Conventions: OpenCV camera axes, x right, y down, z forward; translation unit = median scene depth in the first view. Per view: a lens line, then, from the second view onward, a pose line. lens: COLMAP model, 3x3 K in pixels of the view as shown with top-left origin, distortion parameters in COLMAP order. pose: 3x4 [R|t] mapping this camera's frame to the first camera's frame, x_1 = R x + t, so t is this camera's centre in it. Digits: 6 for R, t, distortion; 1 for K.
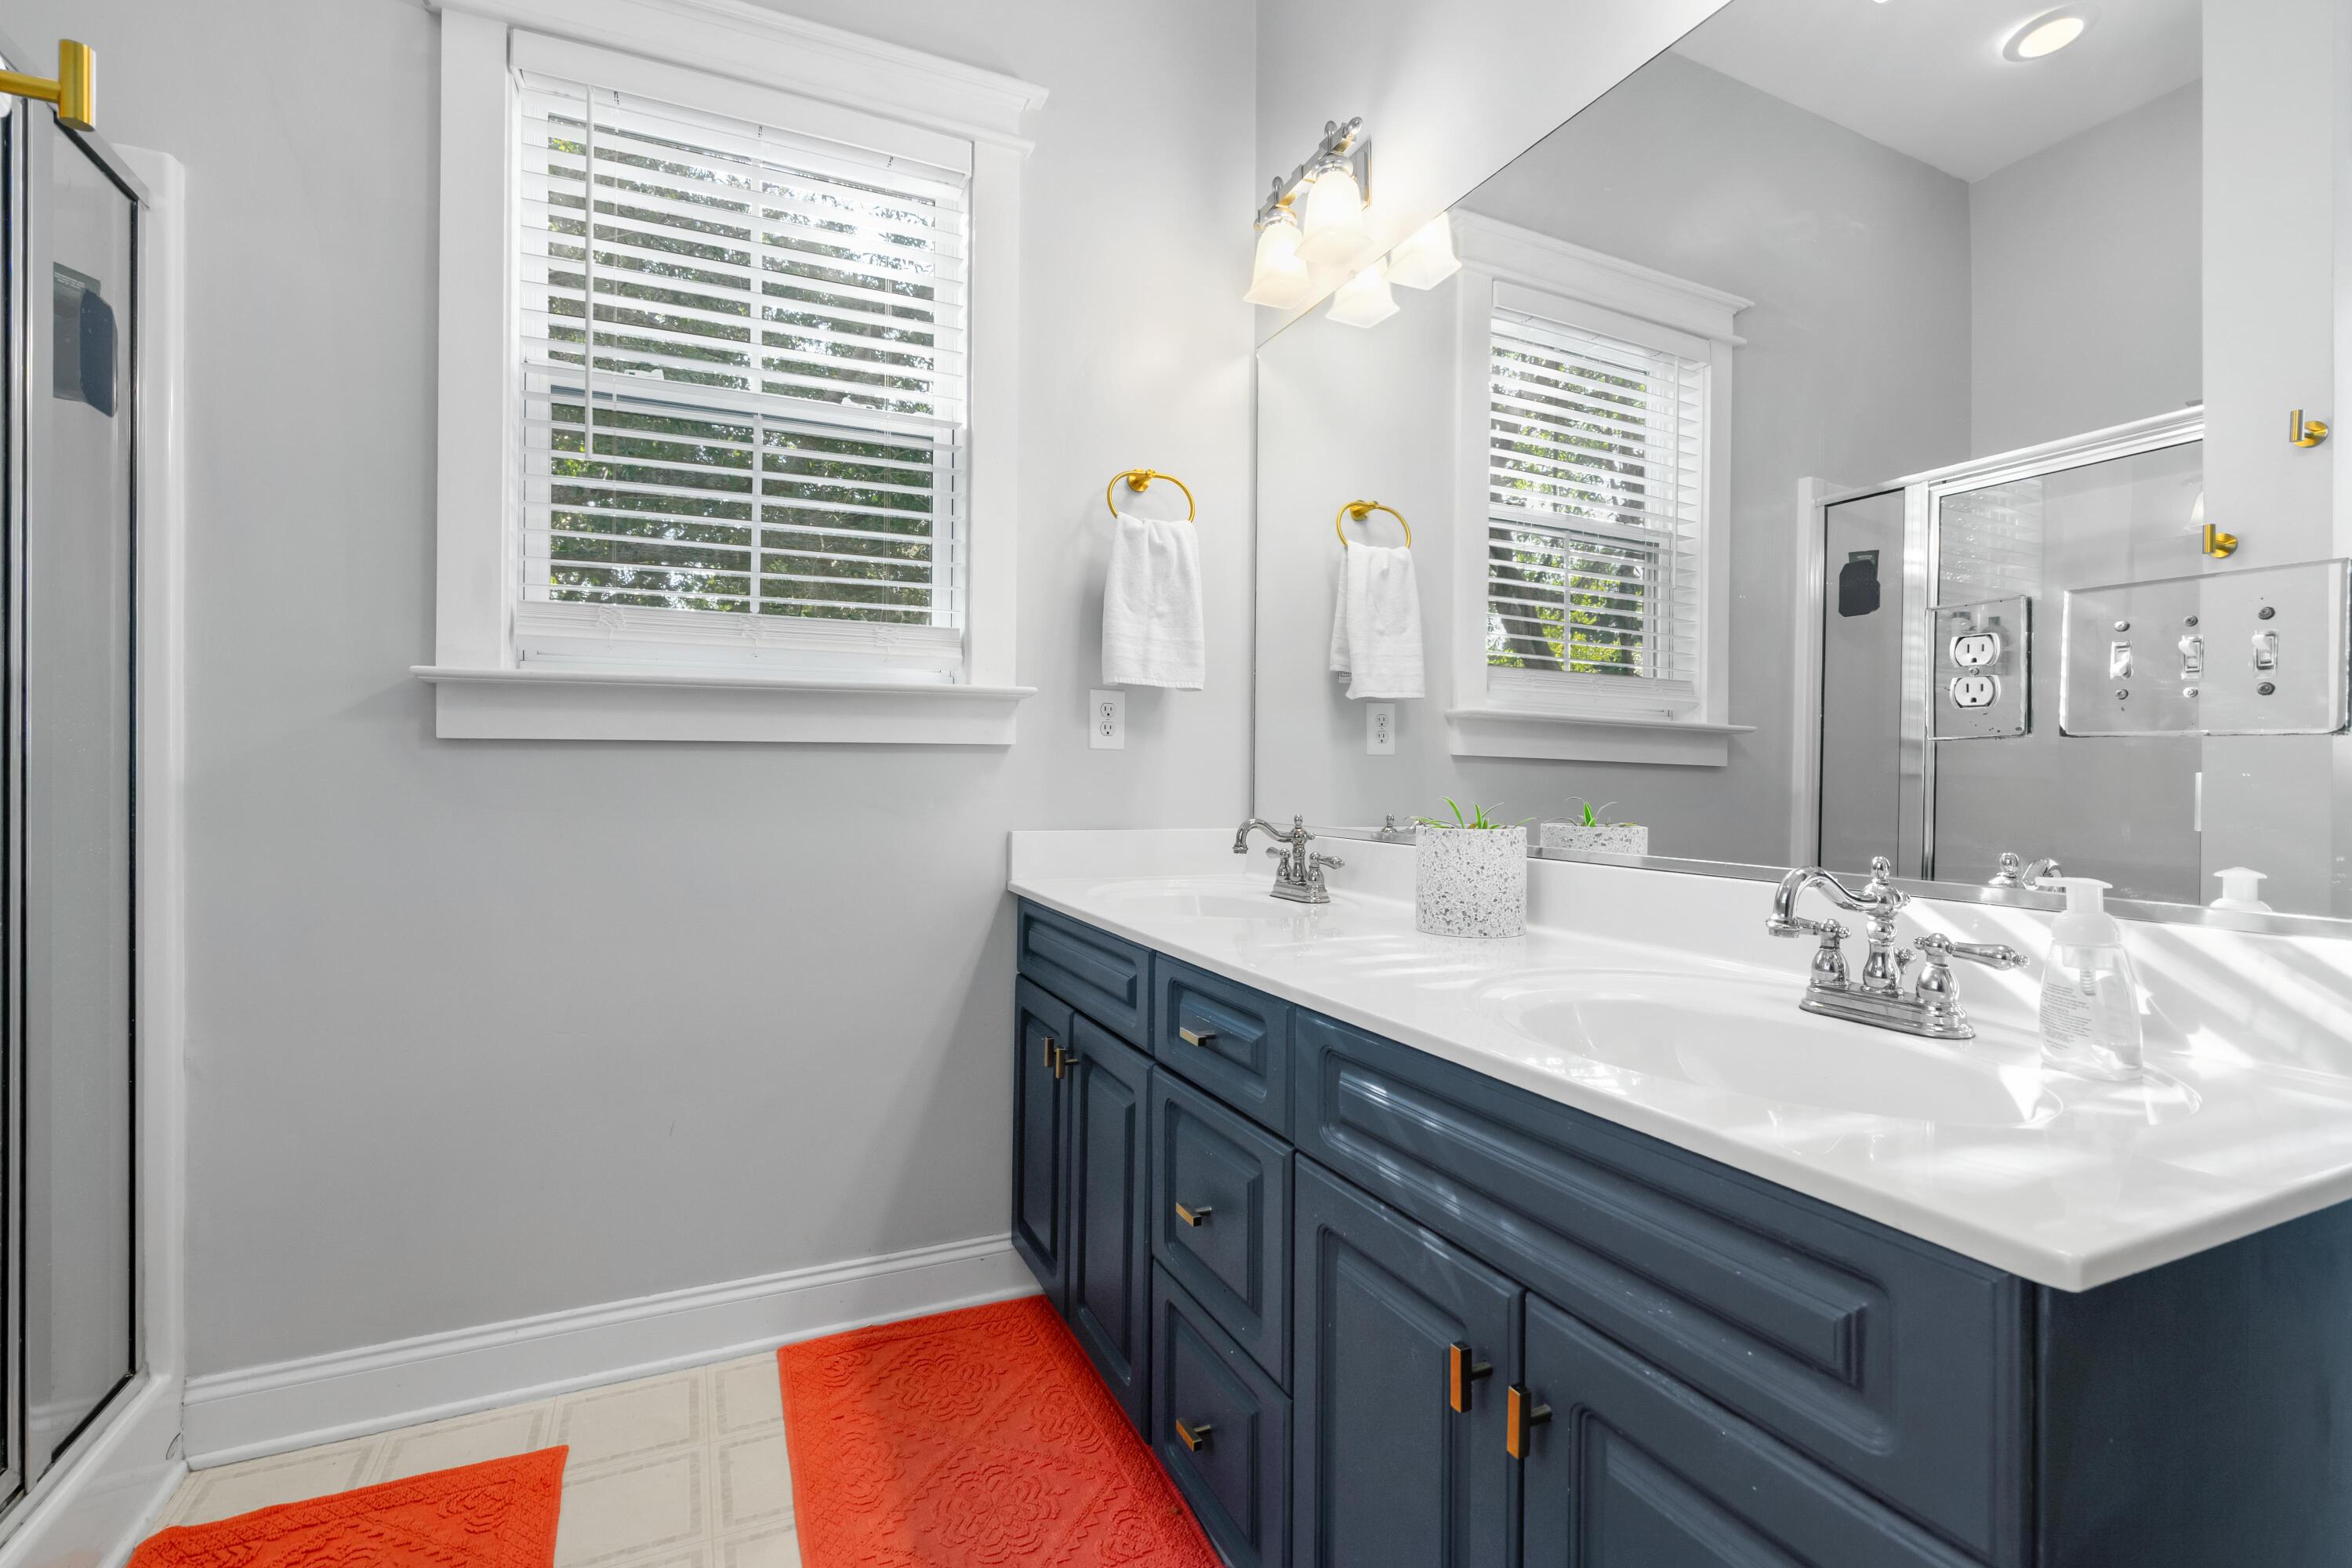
lens RADIAL K [[1064.5, 0, 1177.5], [0, 1064.5, 770.0], [0, 0, 1]] dist [-0.005748, 0.000564]
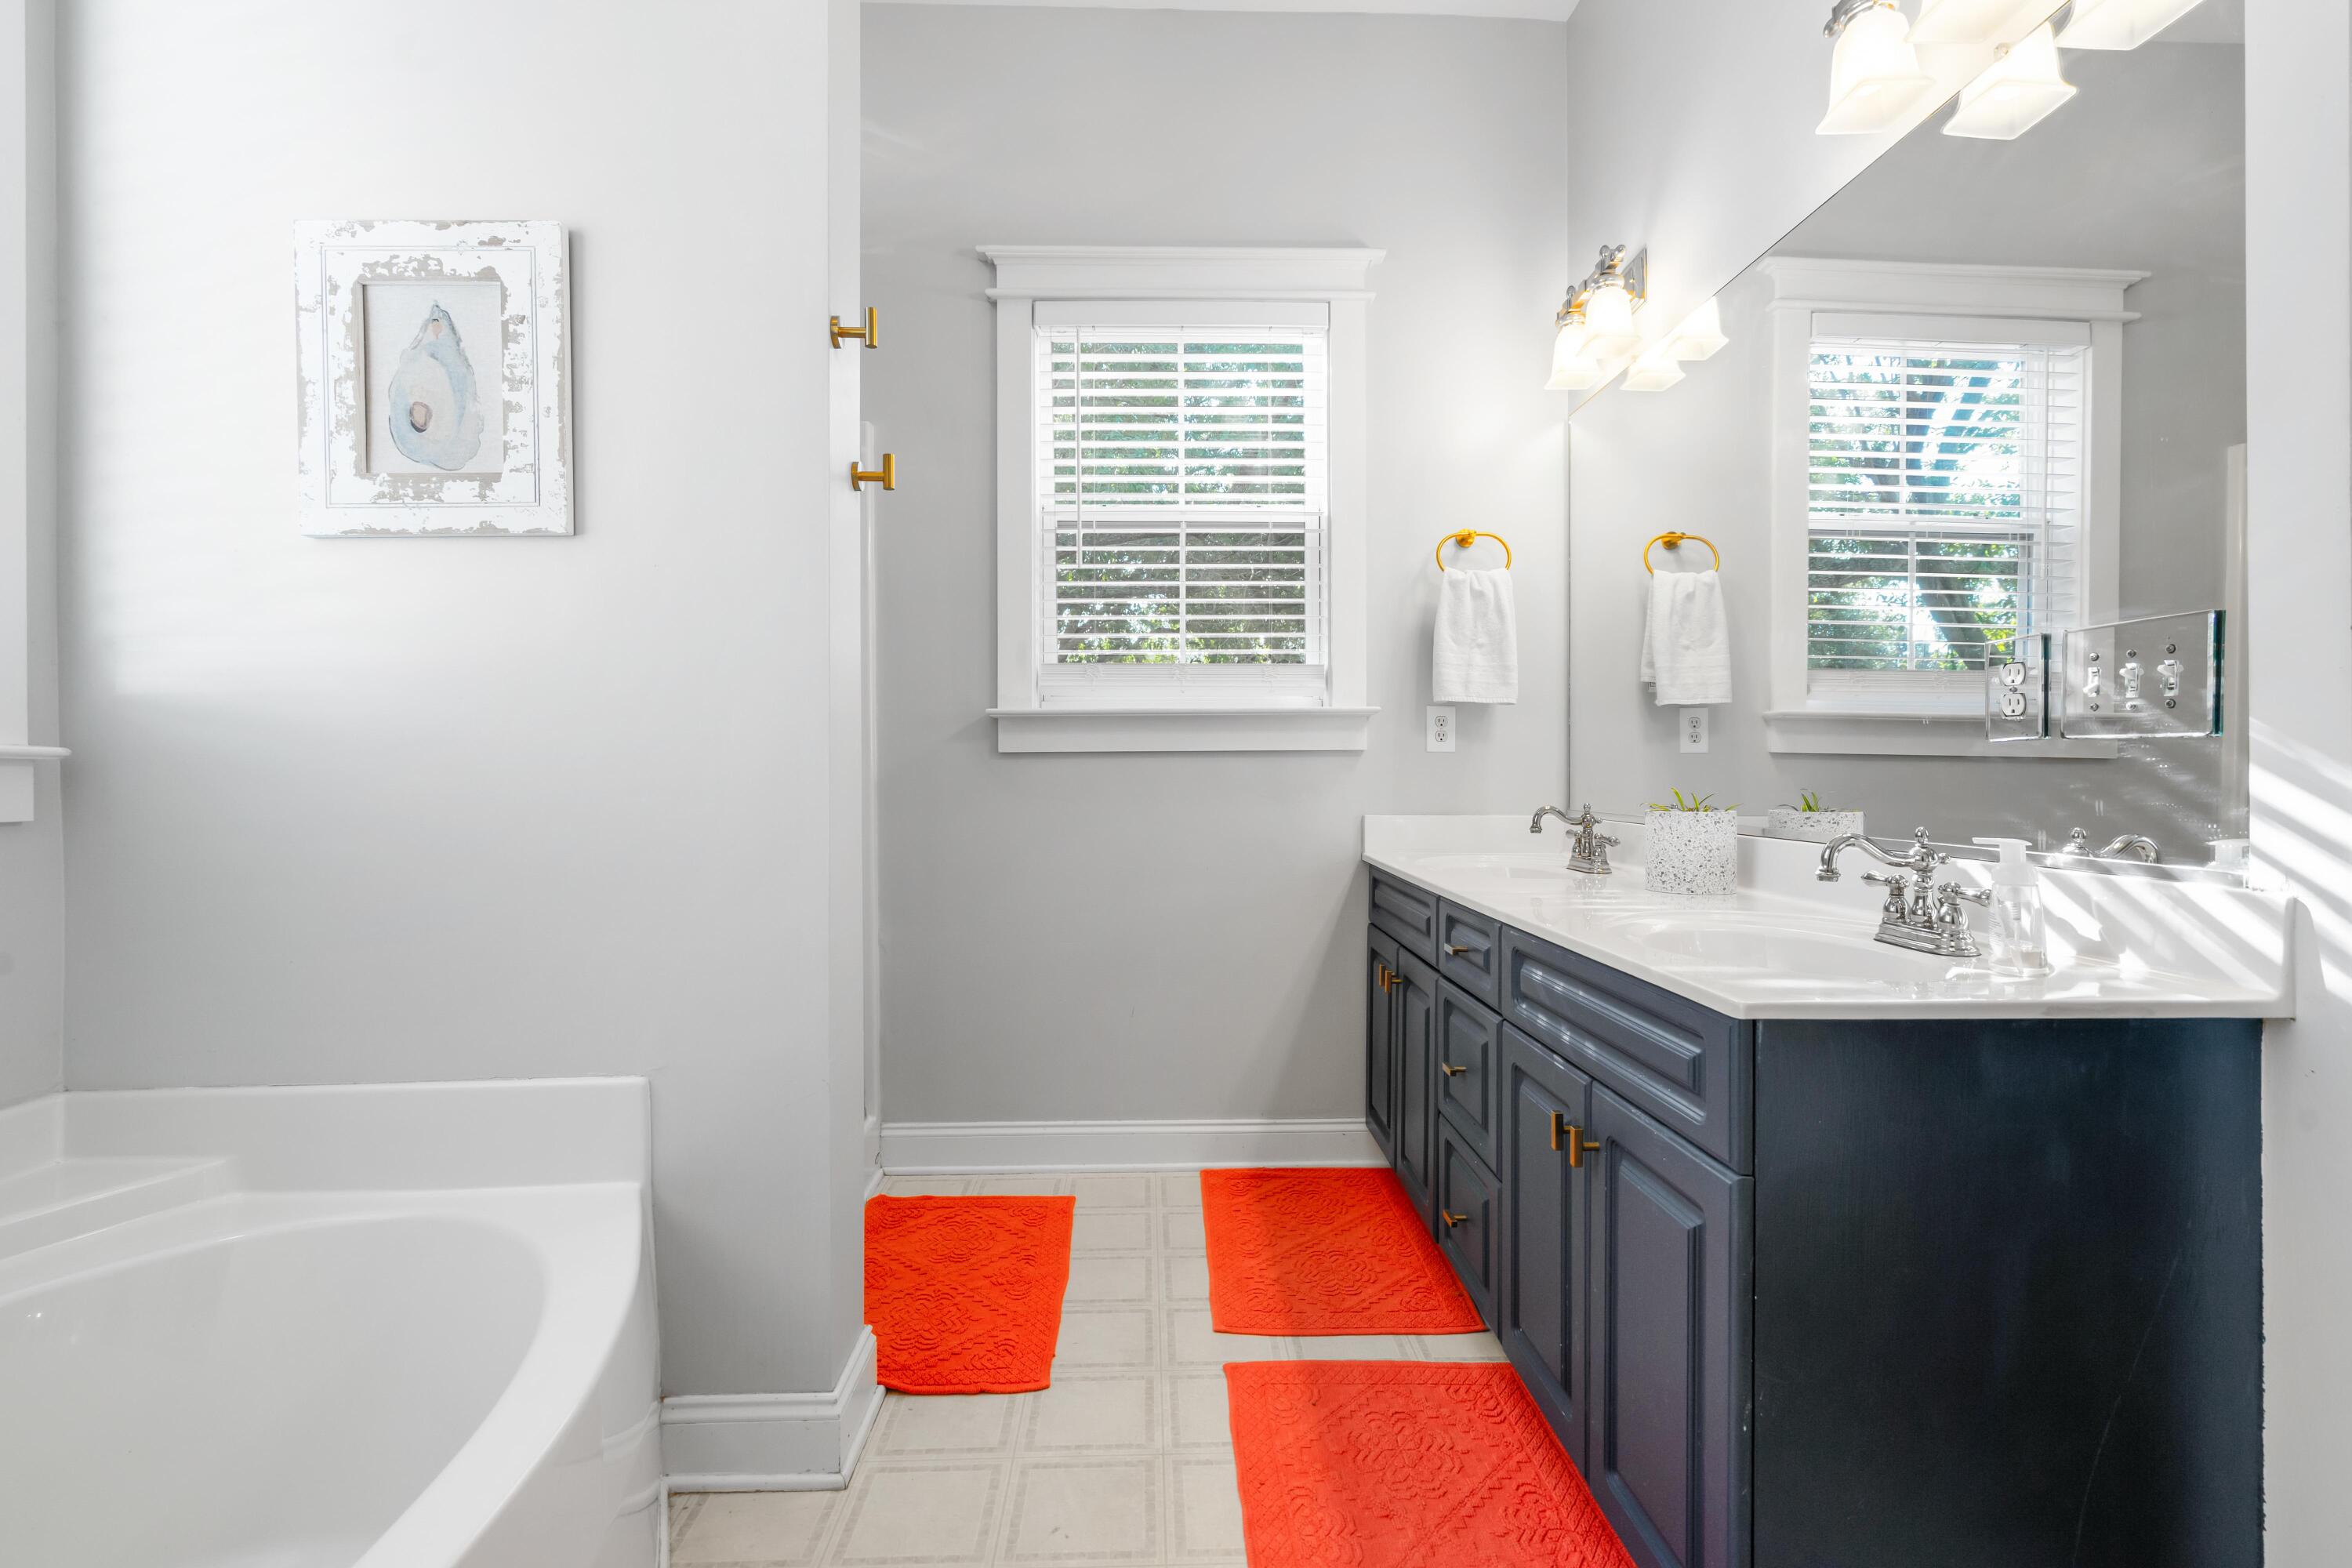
lens RADIAL K [[1064.5, 0, 1177.5], [0, 1064.5, 770.0], [0, 0, 1]] dist [-0.005748, 0.000564]
pose [[0.919514, -0.008591, -0.392964, 0.166172], [0.009081, 0.999959, -0.000611, -0.000531], [0.392953, -0.003006, 0.919554, -0.339453]]
